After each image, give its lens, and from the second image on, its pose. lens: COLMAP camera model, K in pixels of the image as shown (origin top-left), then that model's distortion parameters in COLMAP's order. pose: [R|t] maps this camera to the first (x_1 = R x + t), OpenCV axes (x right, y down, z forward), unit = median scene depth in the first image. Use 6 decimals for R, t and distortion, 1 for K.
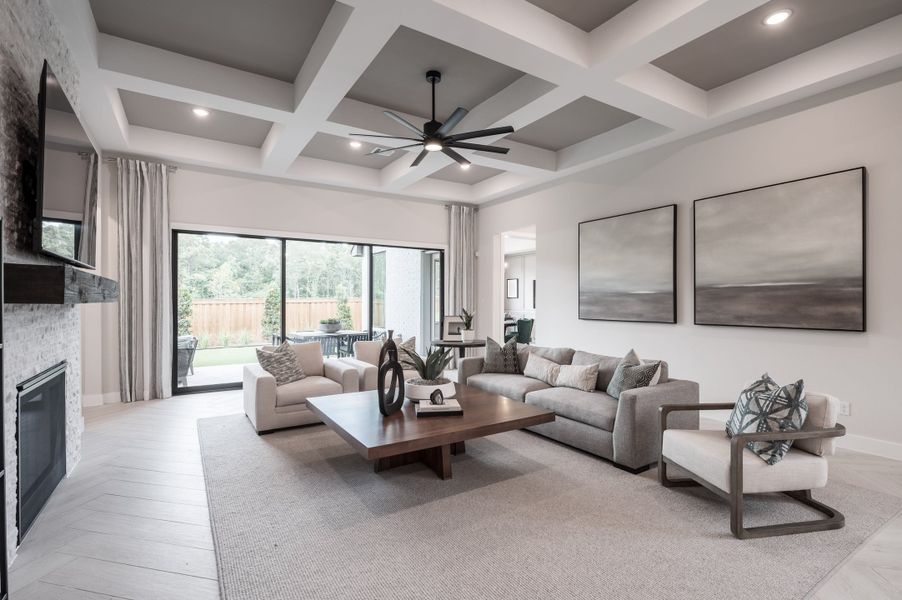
lens RADIAL K [[418.9, 0, 453.3], [0, 418.9, 301.4], [0, 0, 1]] dist [-0.003287, 0.000572]
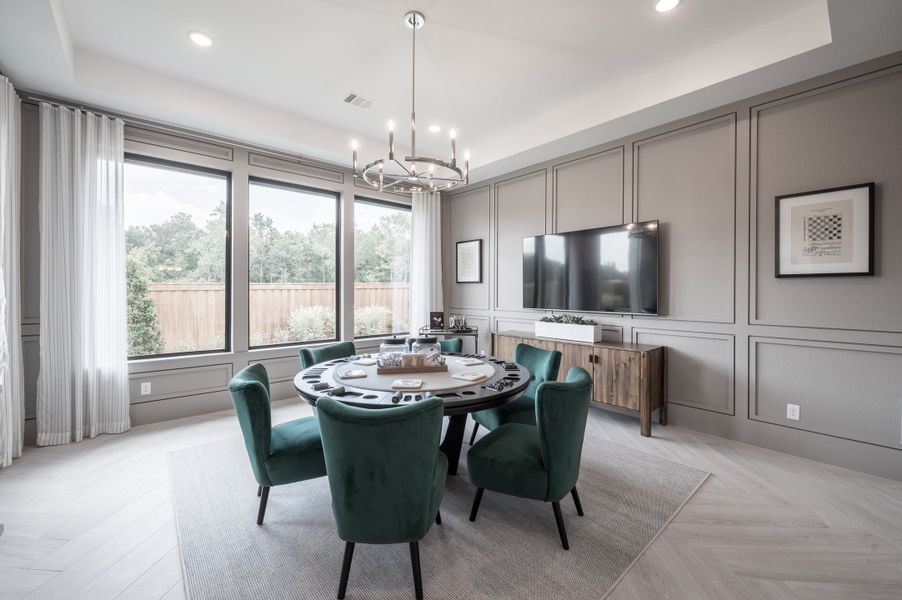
lens RADIAL K [[356.7, 0, 452.7], [0, 356.7, 294.7], [0, 0, 1]] dist [-0.000021, 0.000000]
pose [[0.989179, 0.004907, 0.146632, 0.066331], [-0.006255, 0.999942, 0.008736, 0.002340], [-0.146581, -0.009559, 0.989152, 0.610648]]
